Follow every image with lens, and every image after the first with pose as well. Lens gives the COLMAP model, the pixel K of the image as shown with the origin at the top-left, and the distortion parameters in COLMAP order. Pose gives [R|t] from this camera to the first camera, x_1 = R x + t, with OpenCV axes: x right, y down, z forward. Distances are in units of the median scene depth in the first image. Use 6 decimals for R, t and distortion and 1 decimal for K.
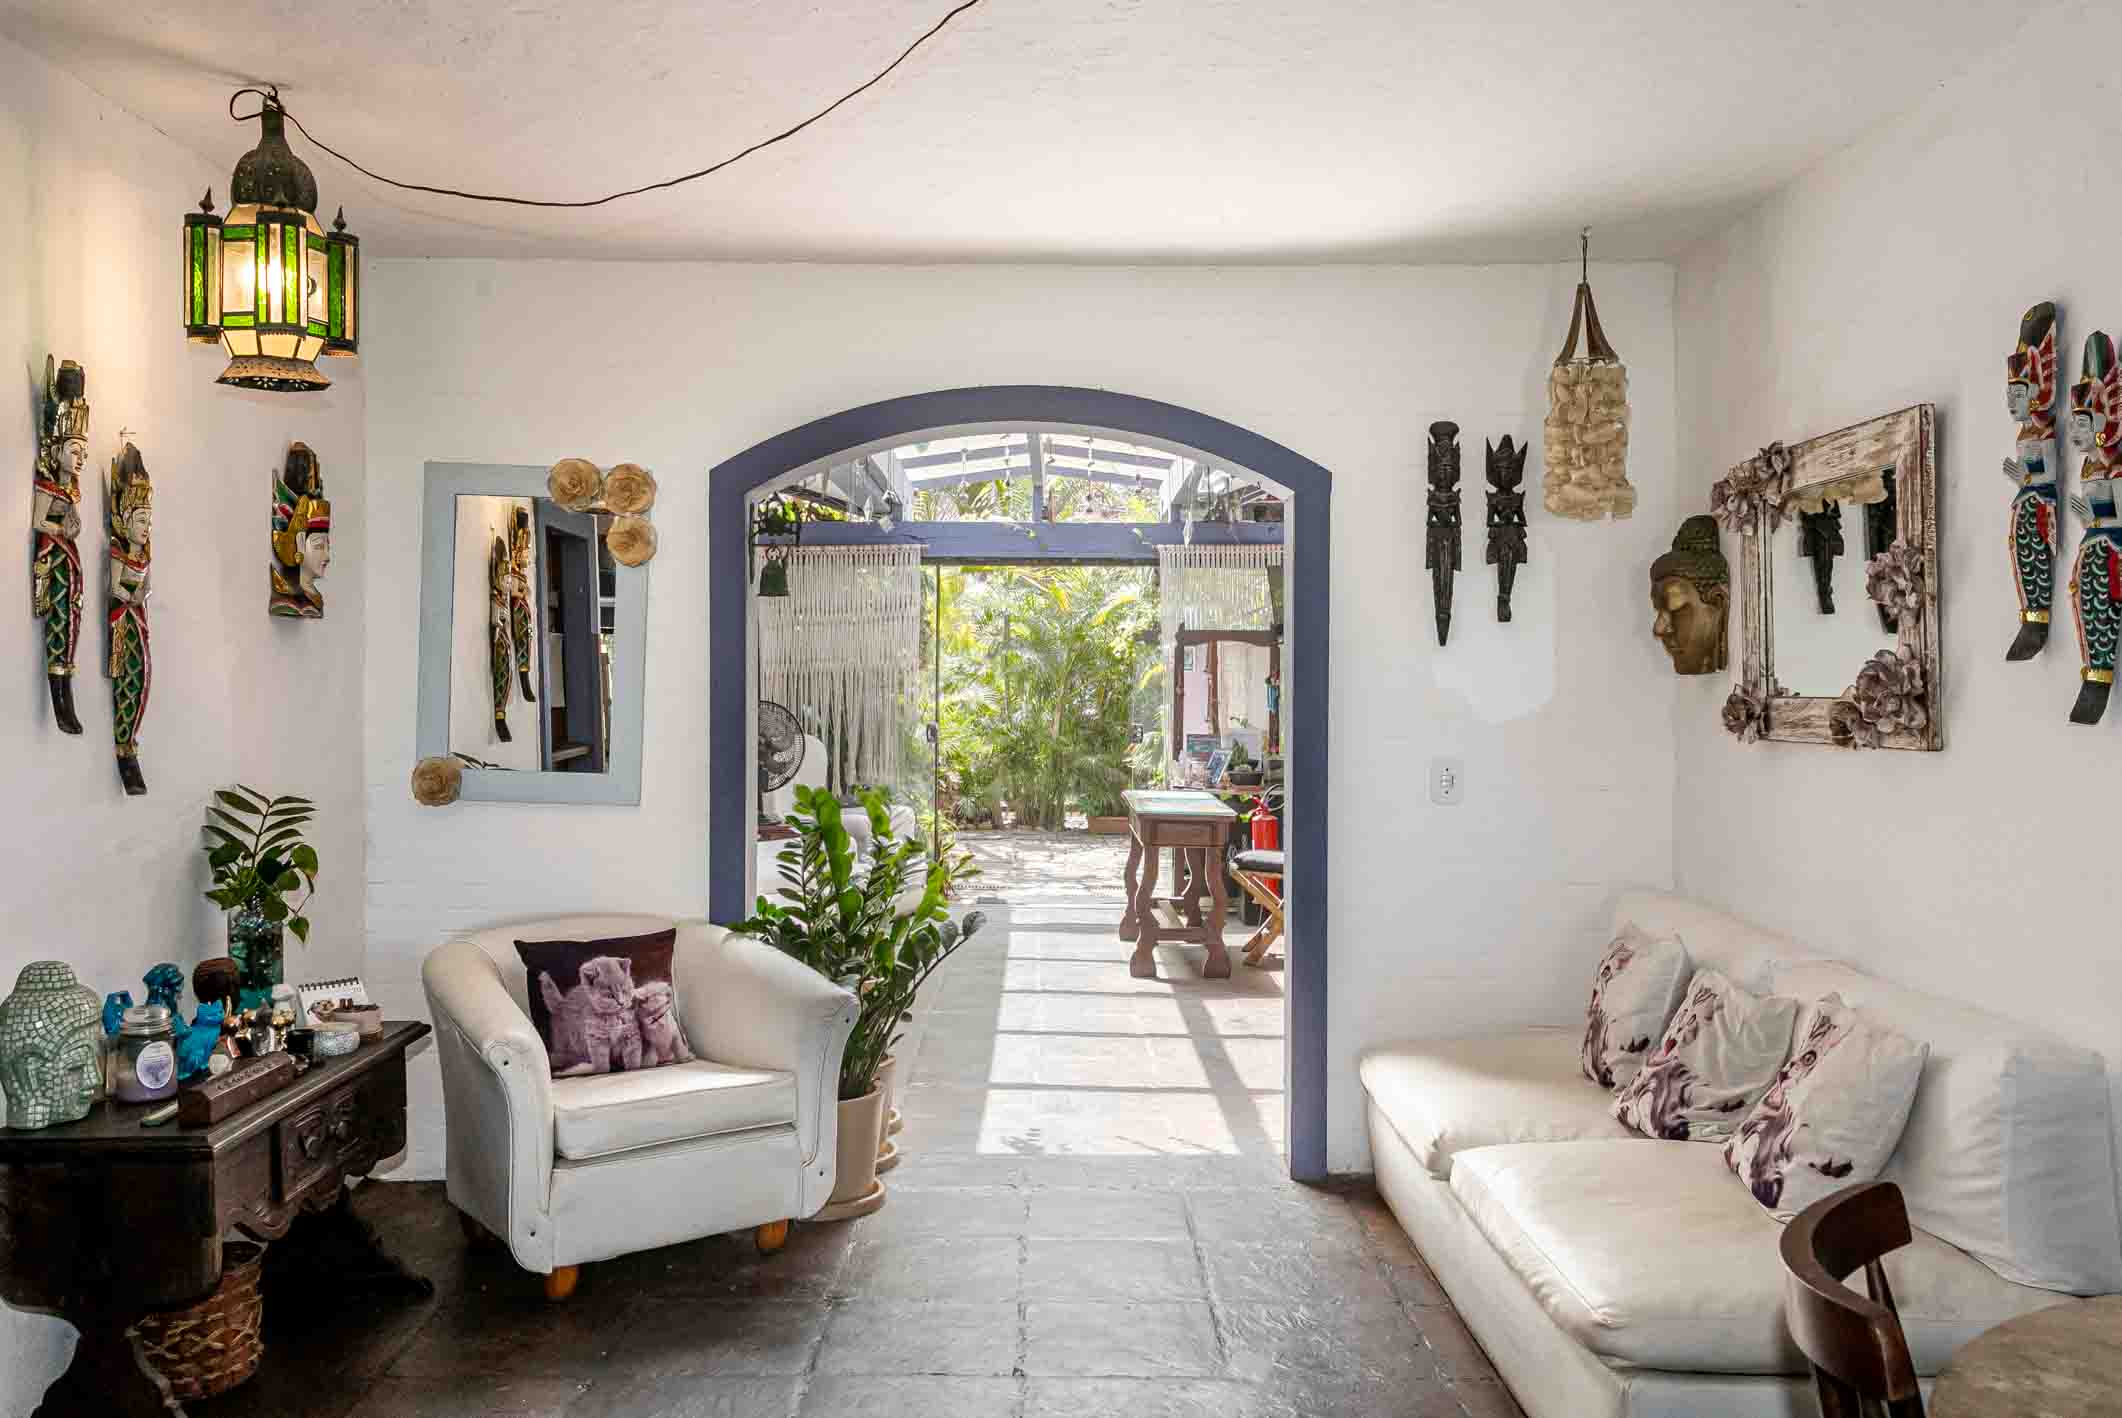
lens RADIAL K [[1788.7, 0, 1061.8], [0, 1788.7, 703.2], [0, 0, 1]] dist [0.000462, 0.000032]
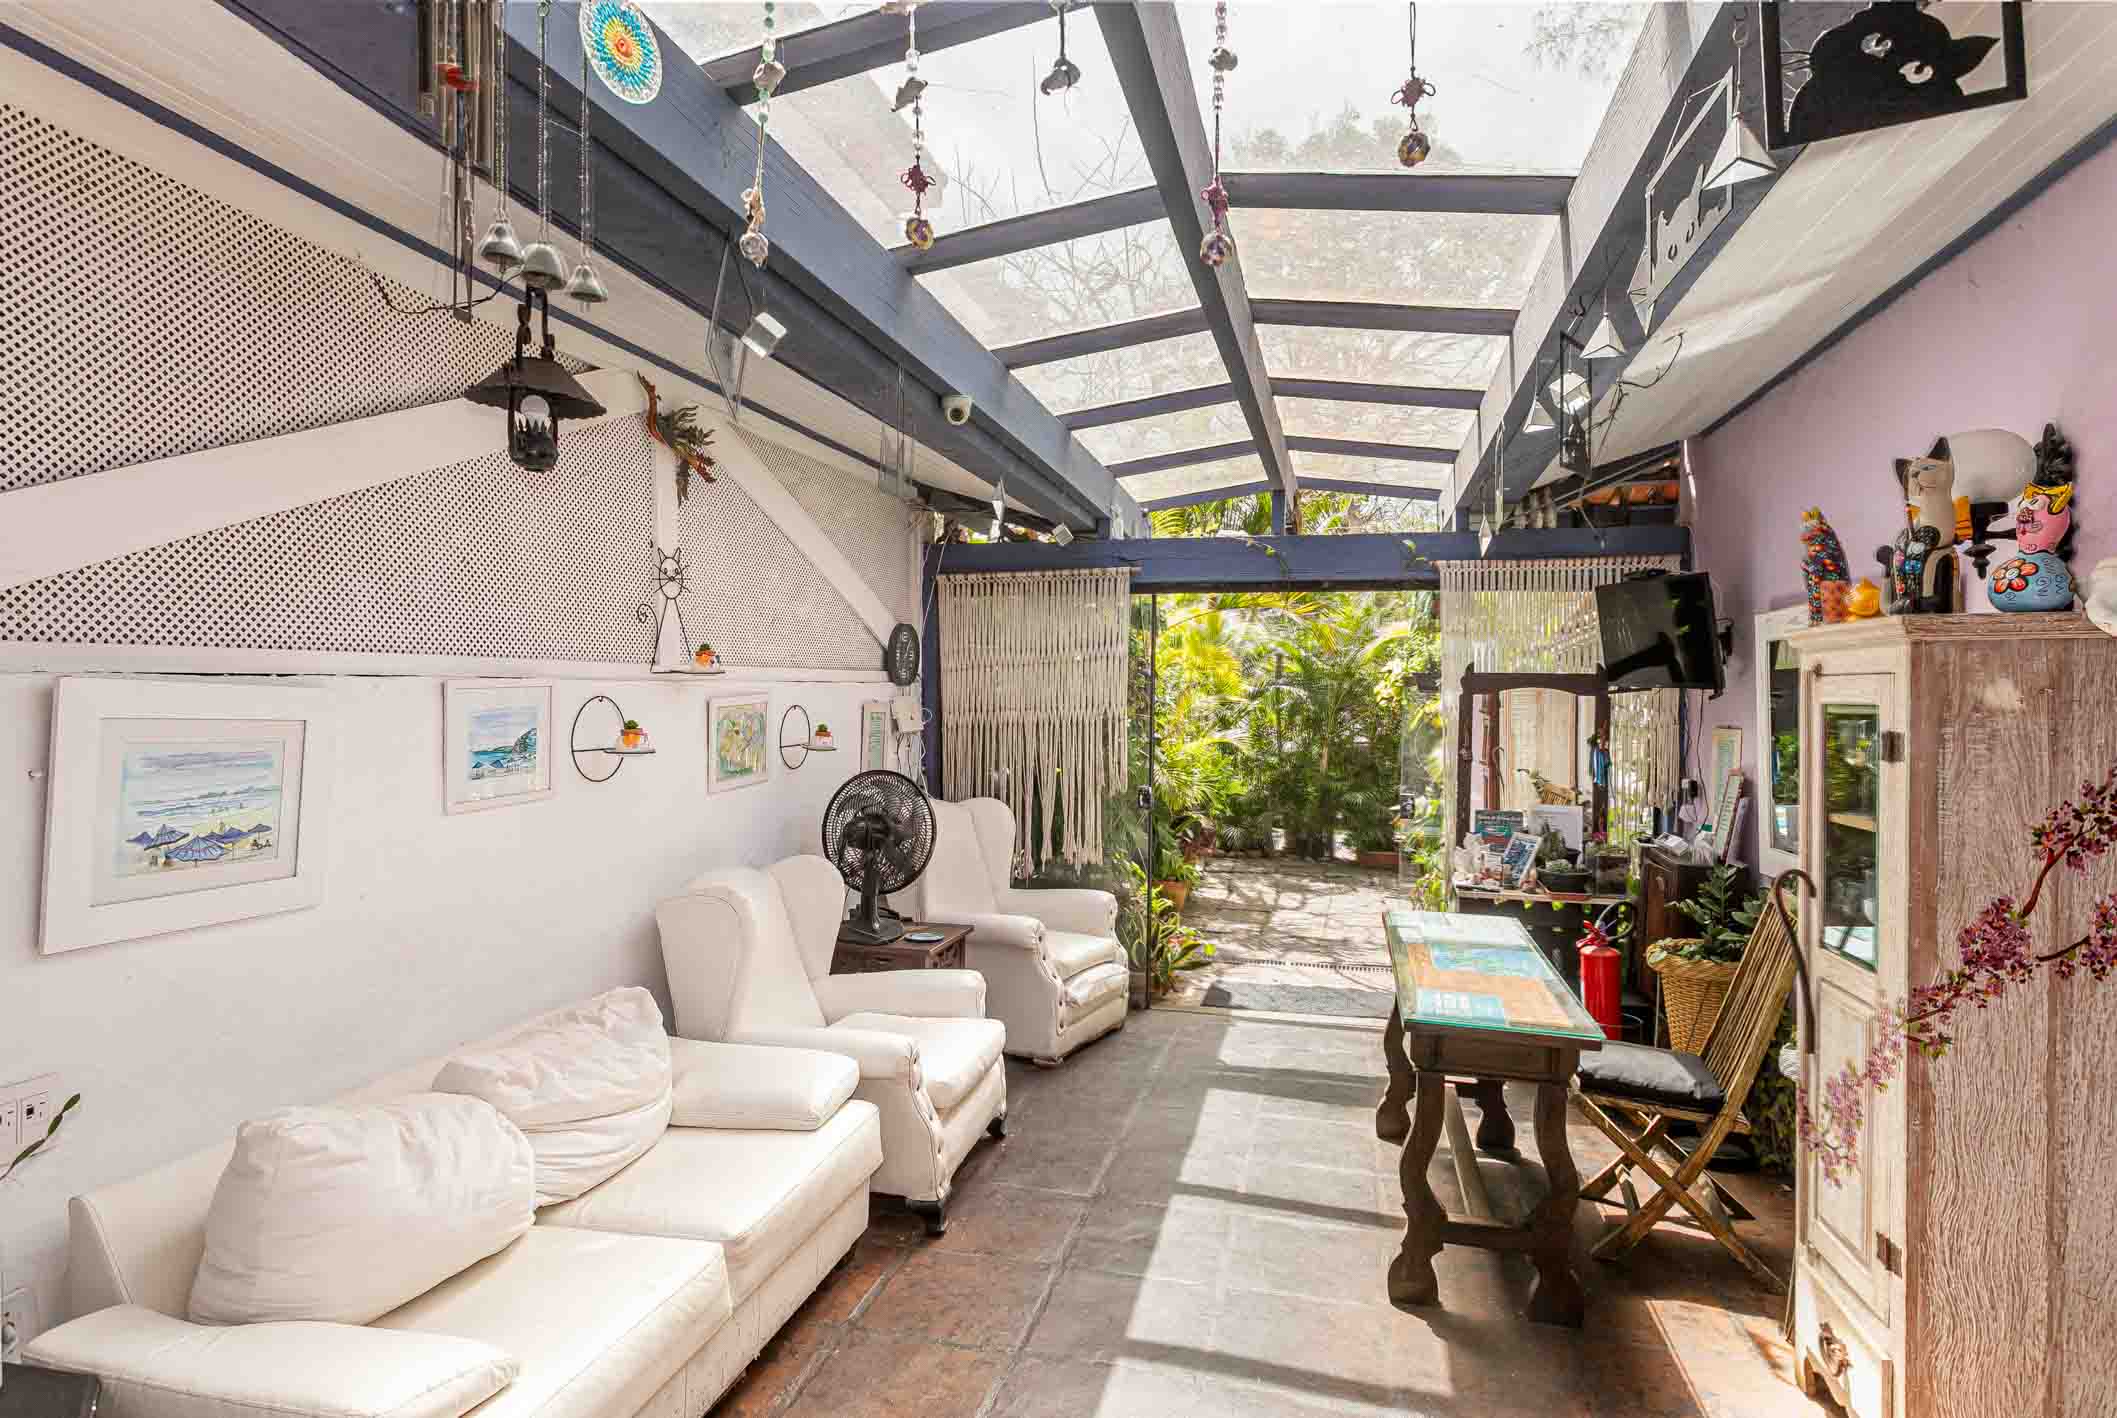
lens RADIAL K [[1155.9, 0, 1053.7], [0, 1155.9, 718.7], [0, 0, 1]] dist [0.000310, 0.000006]
pose [[0.967583, 0.010136, -0.252349, 0.020042], [-0.007833, 0.999918, 0.010131, -0.024960], [0.252431, -0.007826, 0.967583, 0.475034]]
